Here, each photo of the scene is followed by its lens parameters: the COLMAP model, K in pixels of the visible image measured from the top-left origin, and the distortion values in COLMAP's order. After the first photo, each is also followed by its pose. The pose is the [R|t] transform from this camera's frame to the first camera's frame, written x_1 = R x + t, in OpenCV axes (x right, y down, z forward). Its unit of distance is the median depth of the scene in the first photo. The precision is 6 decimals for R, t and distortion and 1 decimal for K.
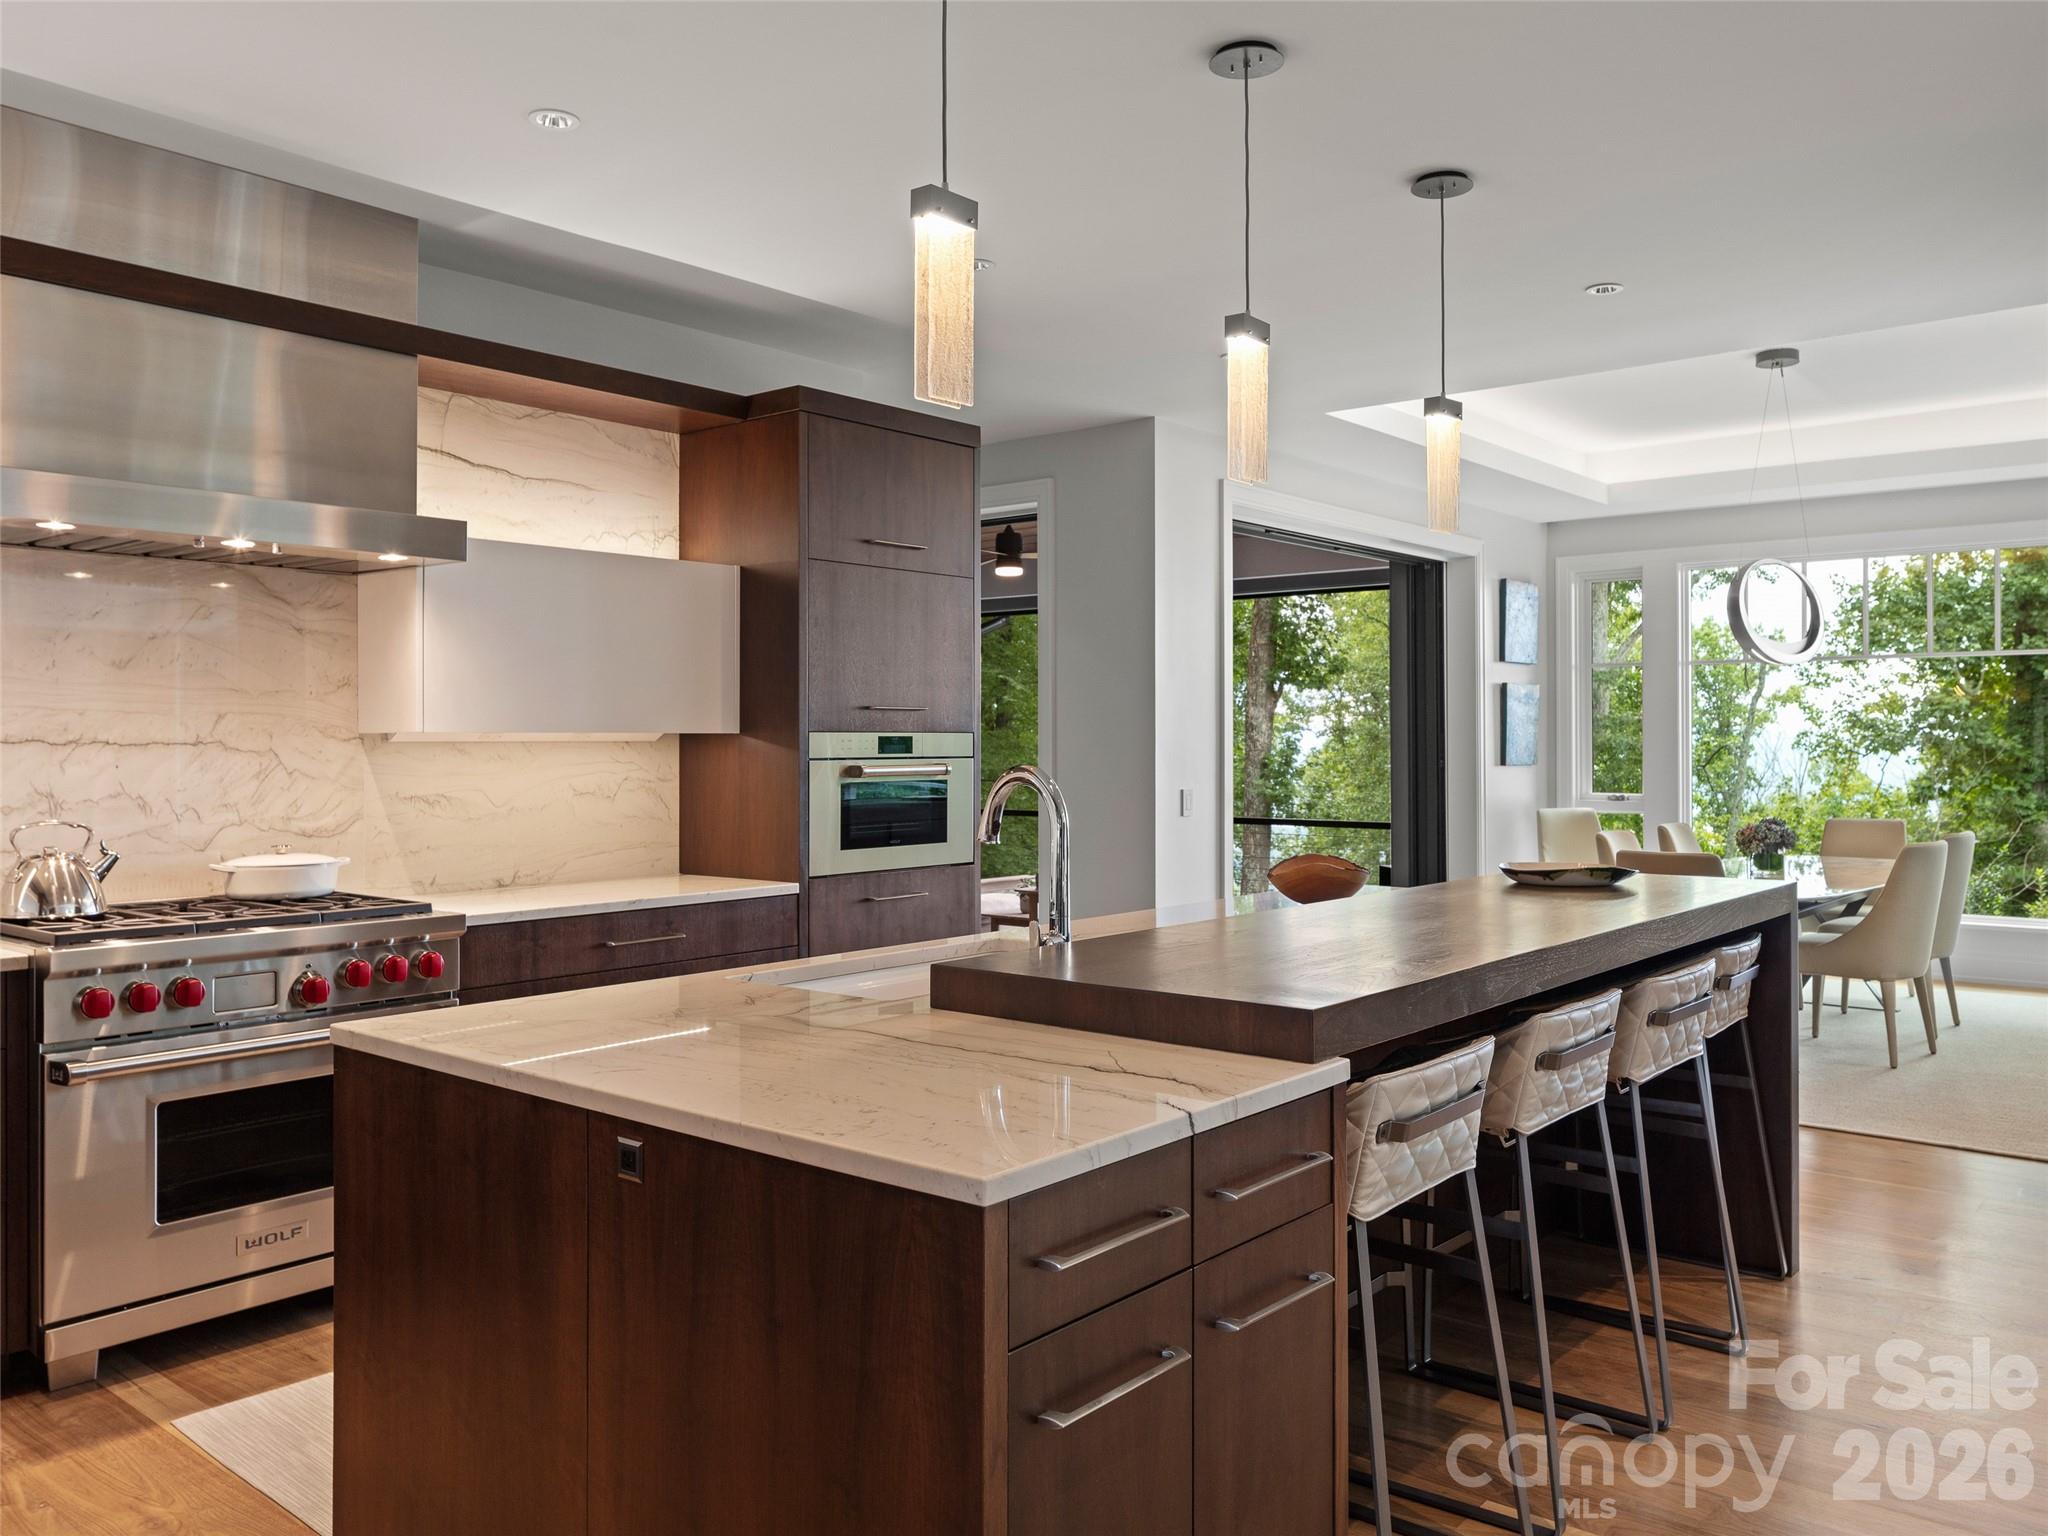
lens RADIAL K [[1574.1, 0, 1021.8], [0, 1574.1, 759.4], [0, 0, 1]] dist [0.035330, 0.010581]
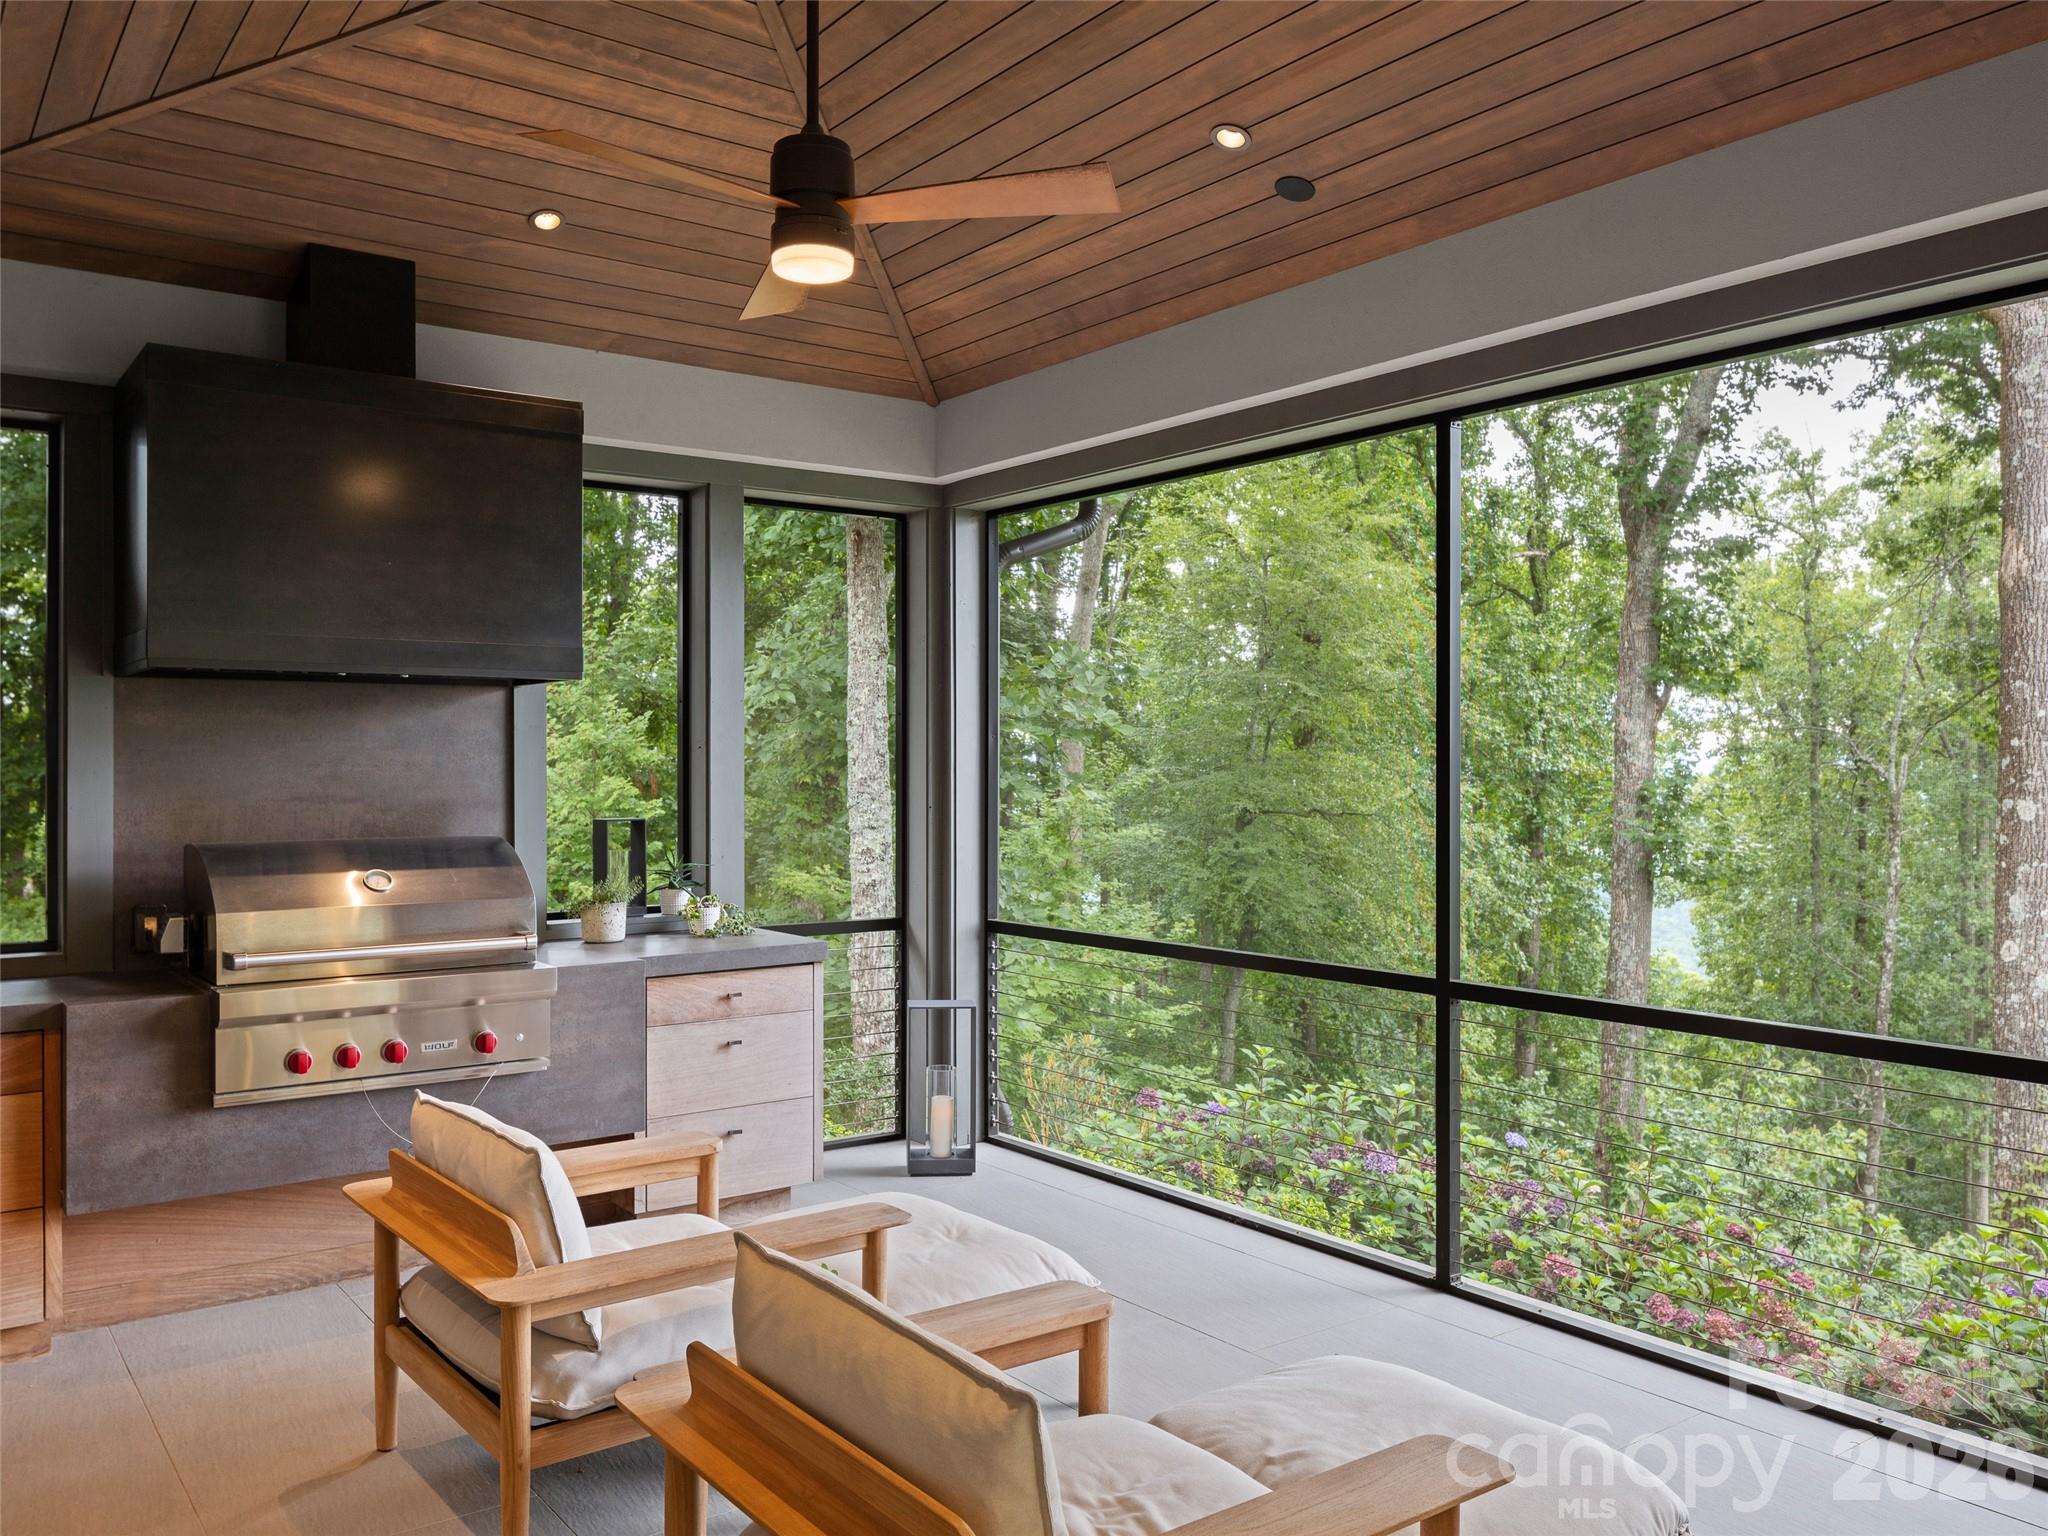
lens RADIAL K [[1574.1, 0, 1018.0], [0, 1574.1, 770.3], [0, 0, 1]] dist [0.035330, 0.010581]
pose [[0.975609, 0.000562, -0.219517, 0.033441], [-0.001794, 0.999984, -0.005413, -0.004736], [0.219510, 0.005675, 0.975594, 0.225852]]
